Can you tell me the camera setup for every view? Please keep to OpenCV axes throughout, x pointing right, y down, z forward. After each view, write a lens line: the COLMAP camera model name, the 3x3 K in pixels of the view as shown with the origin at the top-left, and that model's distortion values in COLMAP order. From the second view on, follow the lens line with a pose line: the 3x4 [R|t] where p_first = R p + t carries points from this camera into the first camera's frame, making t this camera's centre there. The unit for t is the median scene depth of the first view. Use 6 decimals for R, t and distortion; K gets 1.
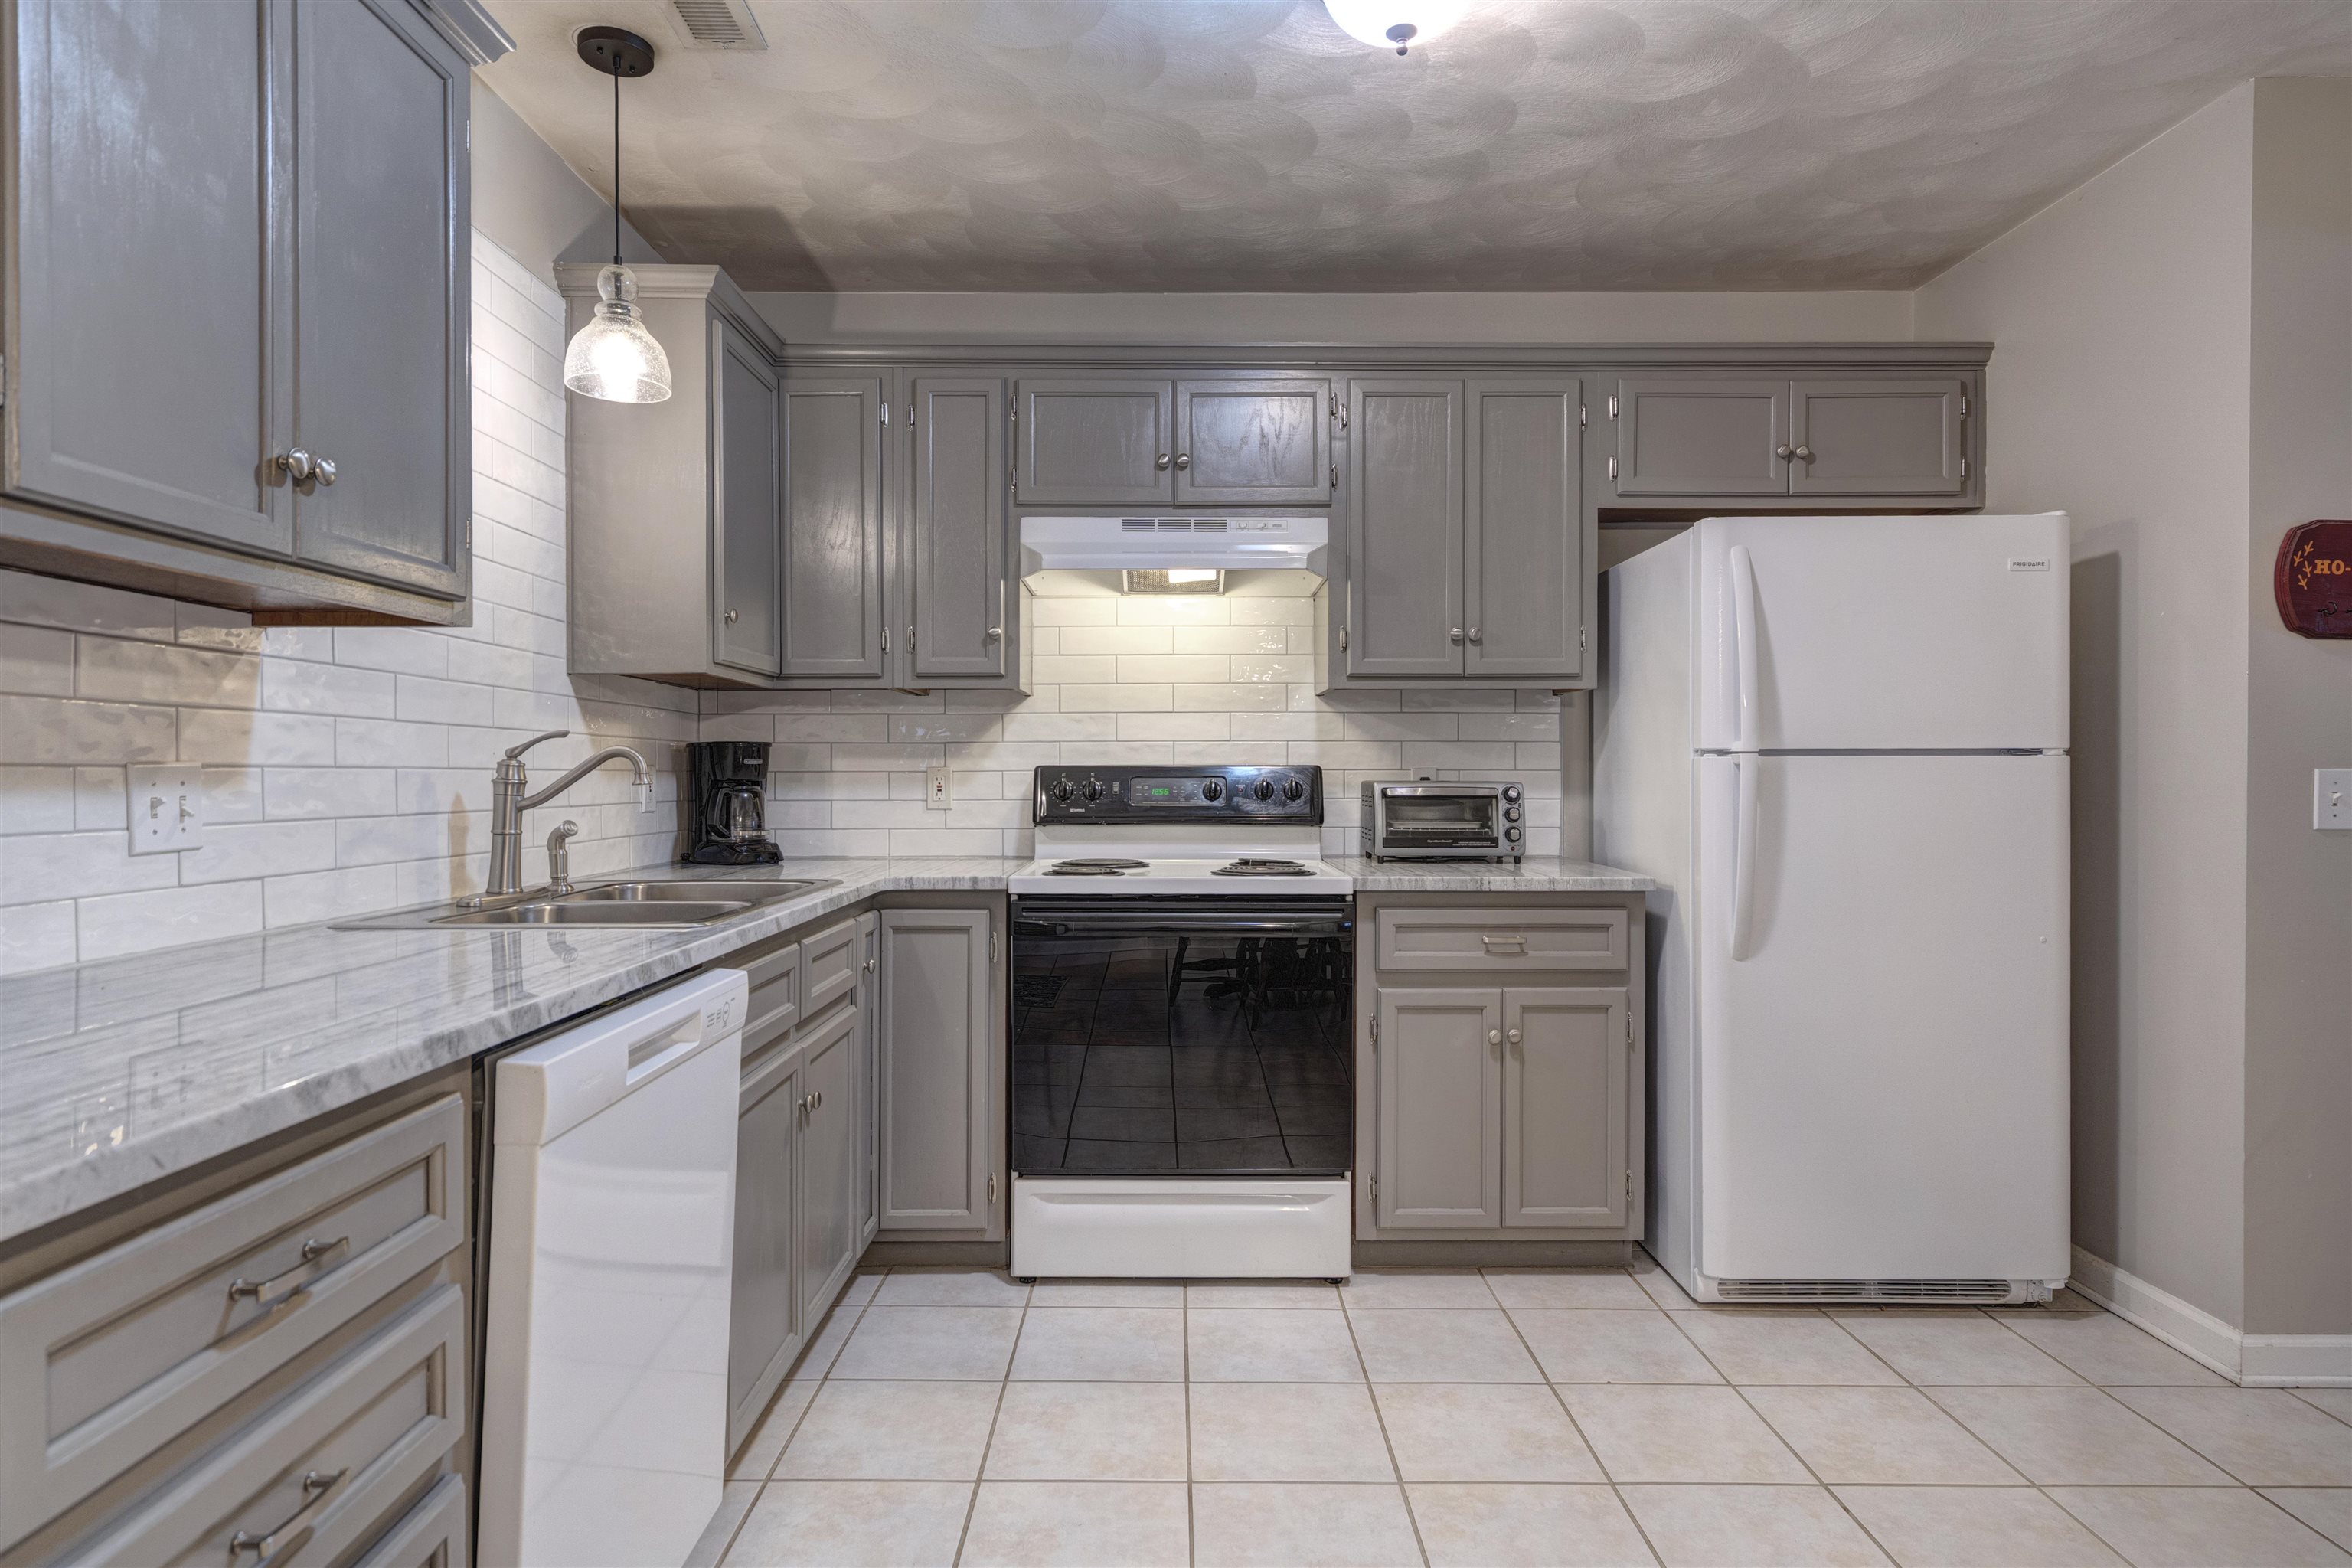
lens RADIAL K [[1289.1, 0, 1184.9], [0, 1289.1, 779.8], [0, 0, 1]] dist [0.002435, 0.001872]
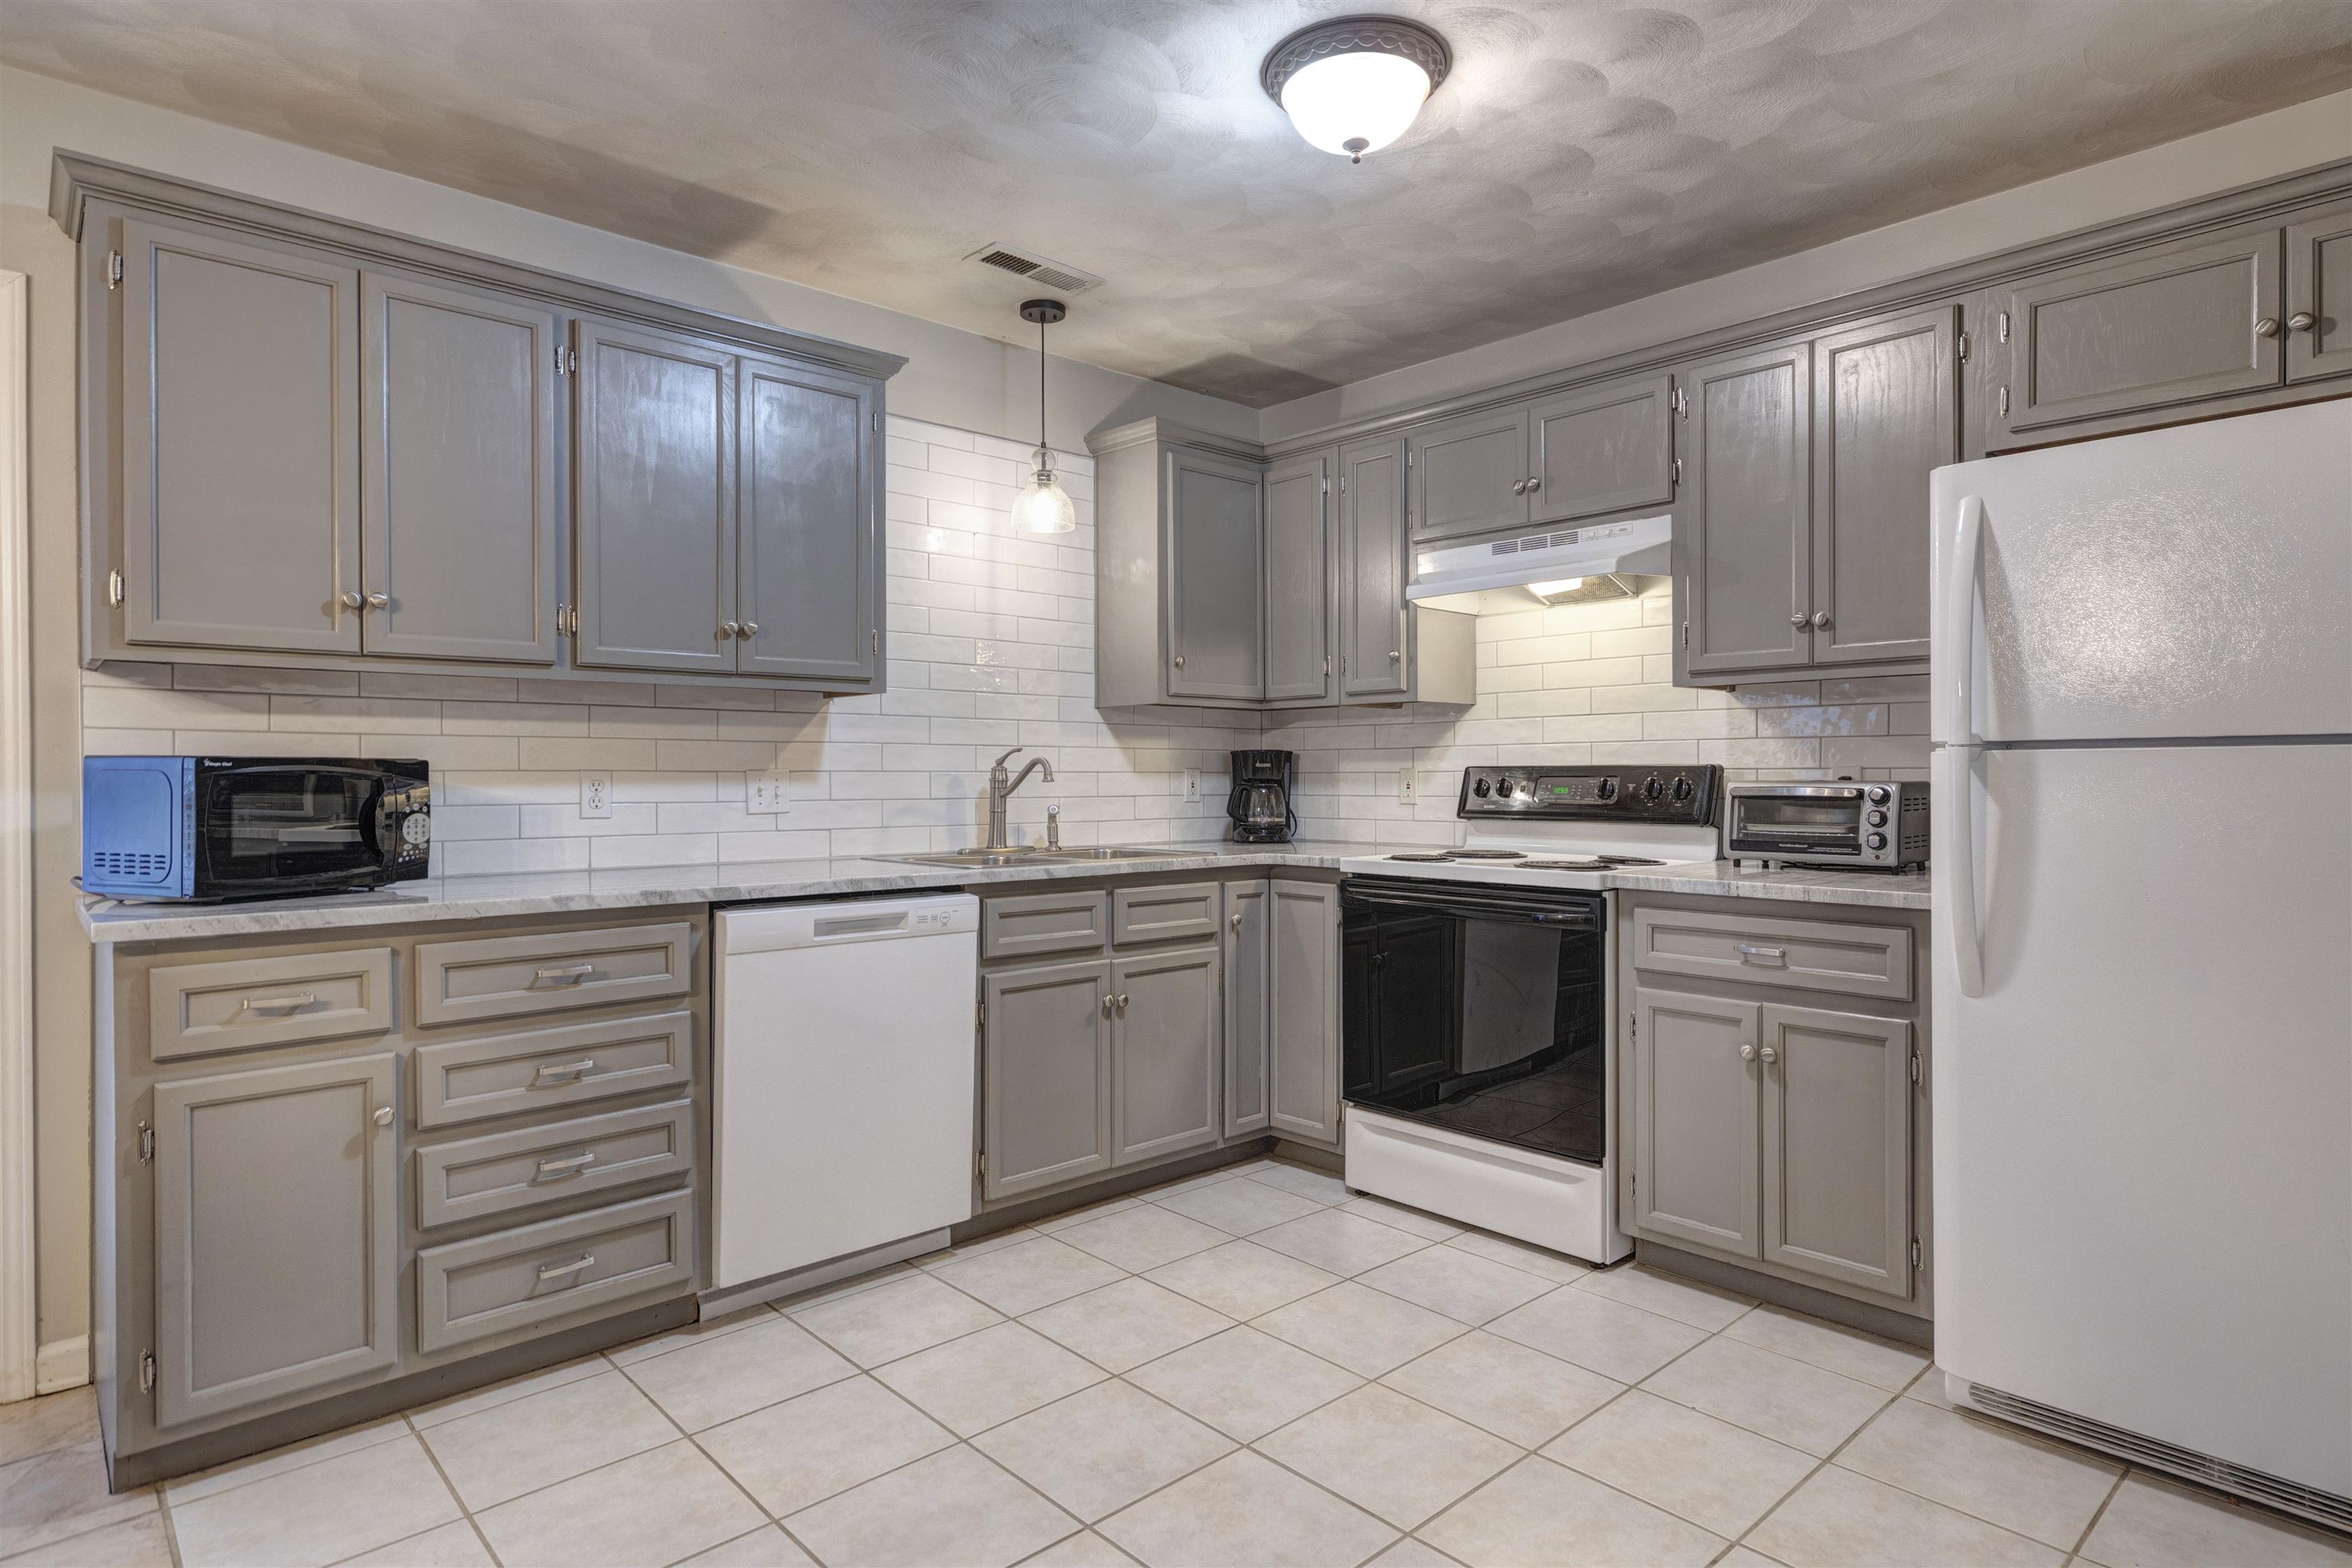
lens RADIAL K [[1289.1, 0, 1184.9], [0, 1289.1, 779.8], [0, 0, 1]] dist [0.002435, 0.001872]
pose [[0.673149, 0.000864, -0.739507, 0.656814], [-0.000882, 1.000000, 0.000365, 0.000565], [0.739507, 0.000407, 0.673149, 0.063897]]
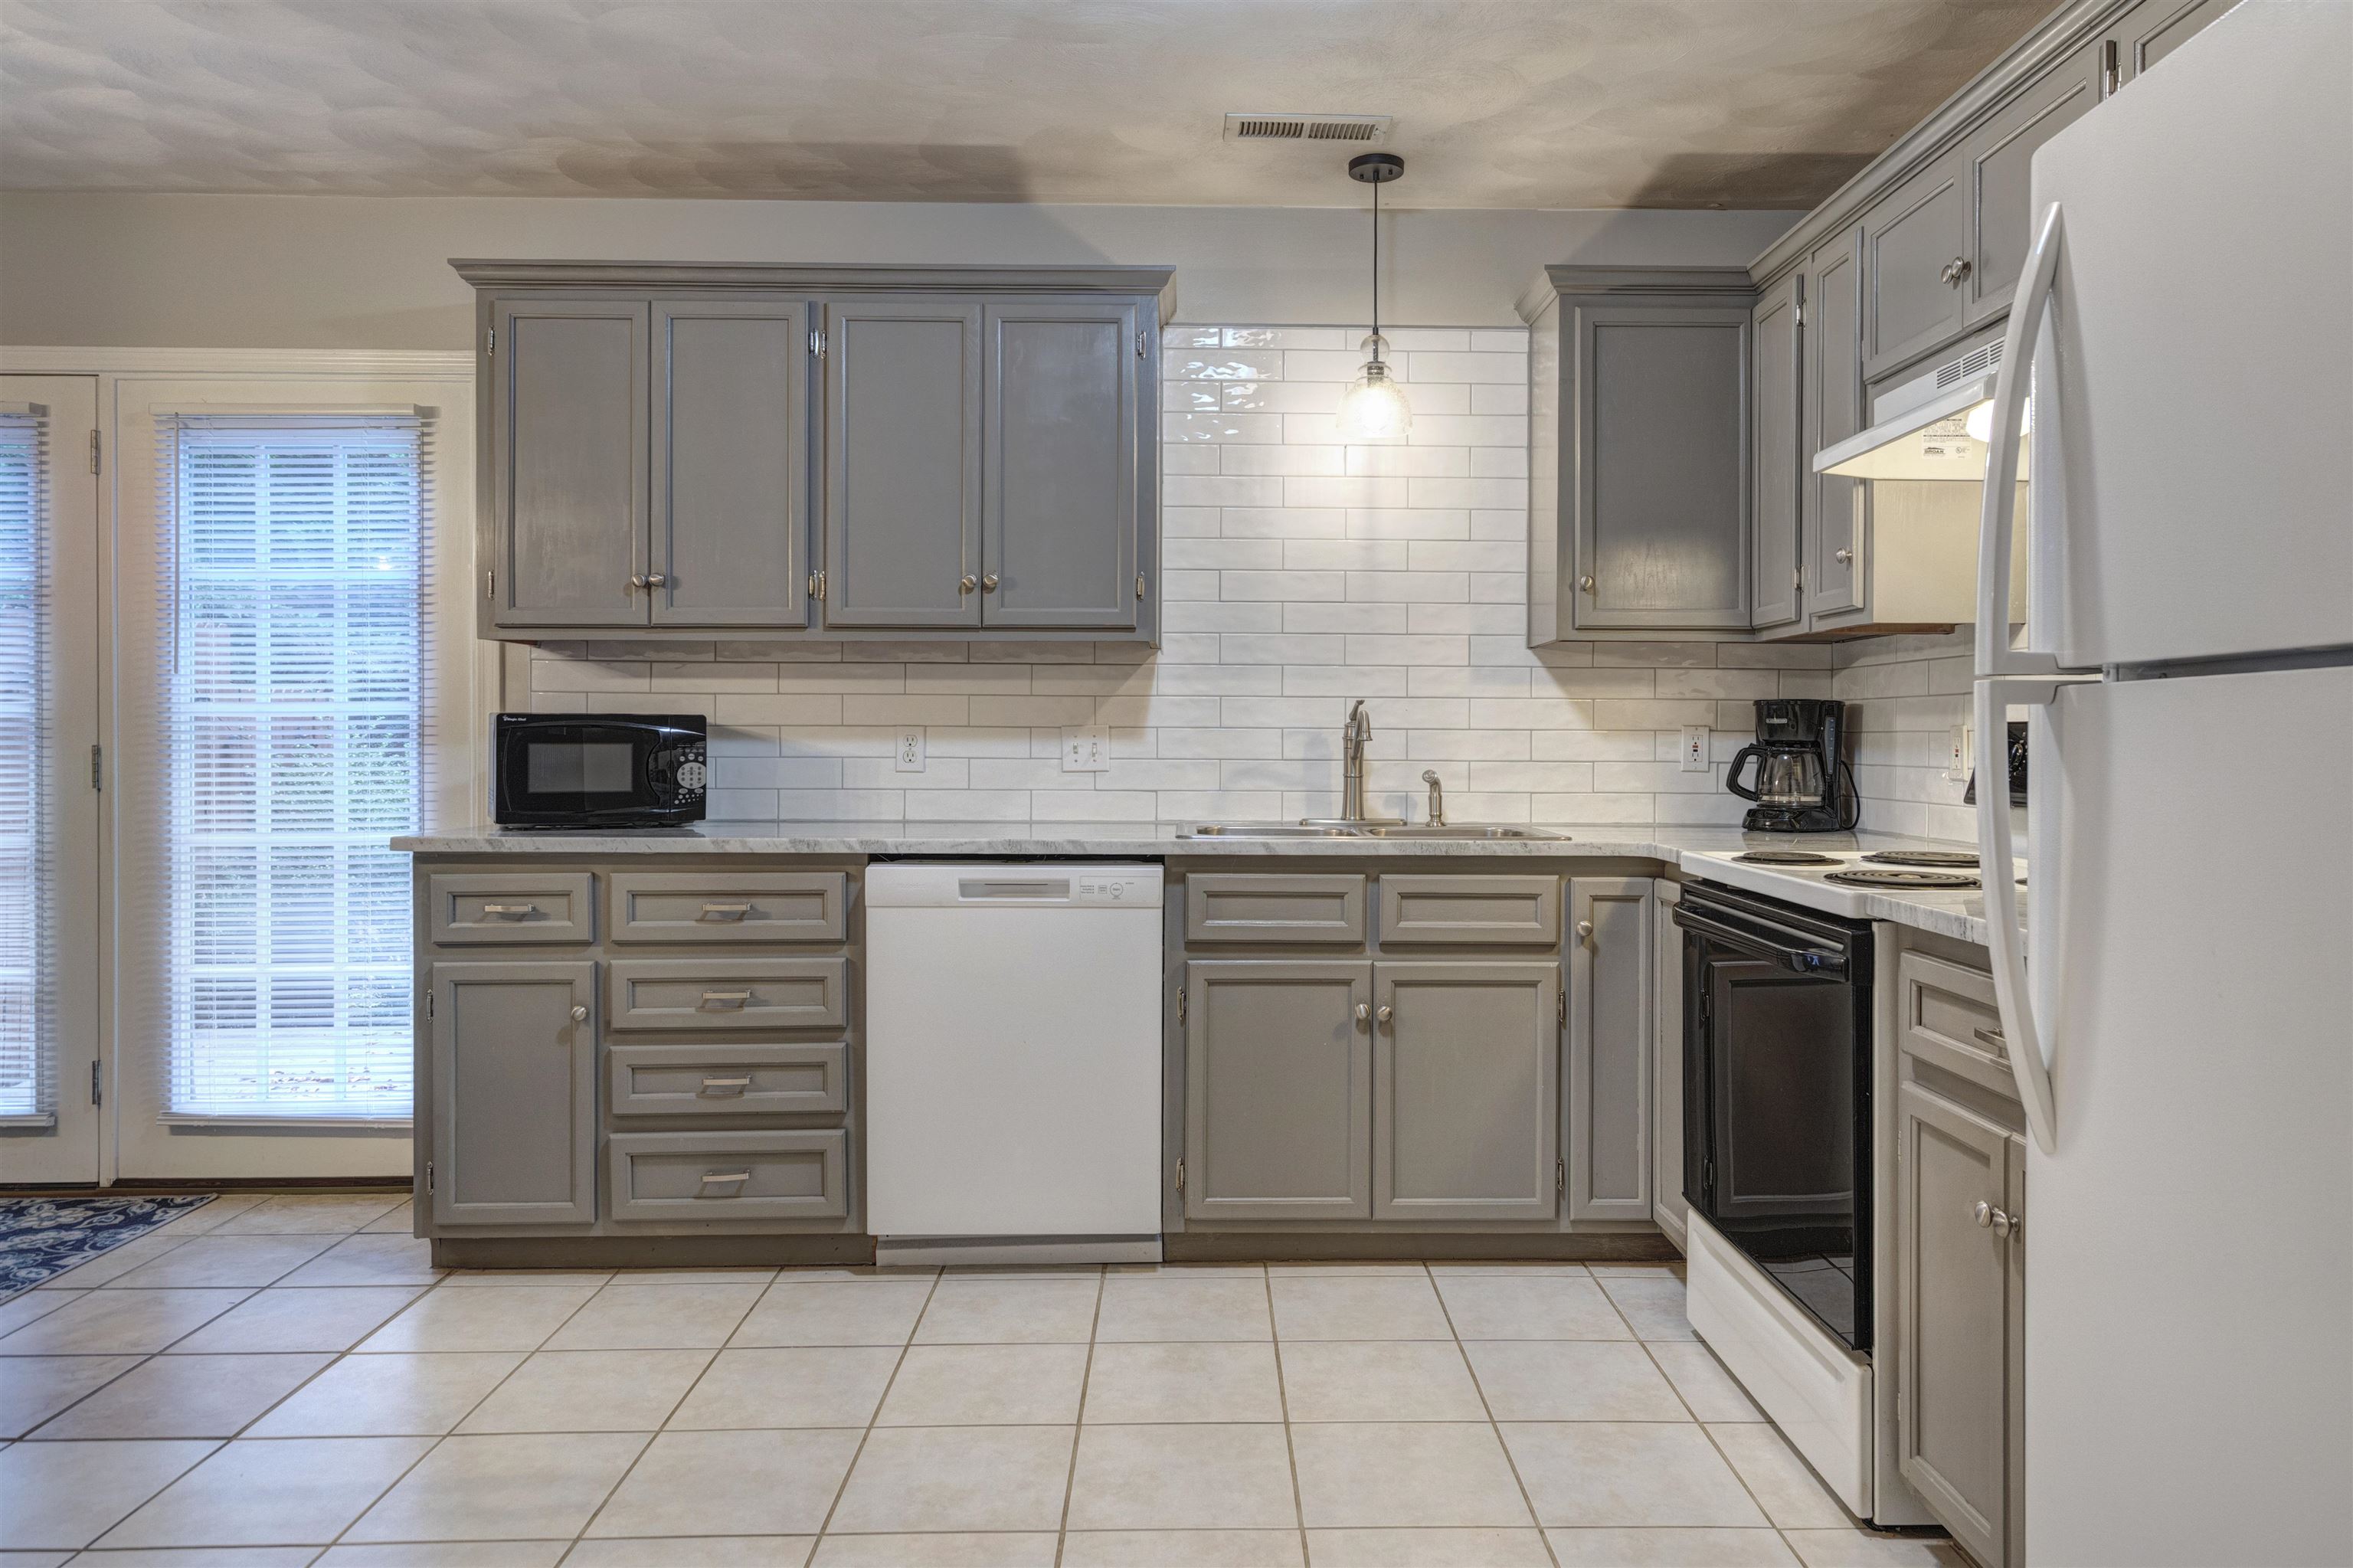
lens RADIAL K [[1586.1, 0, 1226.5], [0, 1586.1, 742.0], [0, 0, 1]] dist [0.012298, 0.000531]
pose [[0.012335, 0.003638, -0.999917, 0.902211], [-0.008387, 0.999959, 0.003534, 0.000441], [0.999889, 0.008343, 0.012365, 0.666314]]
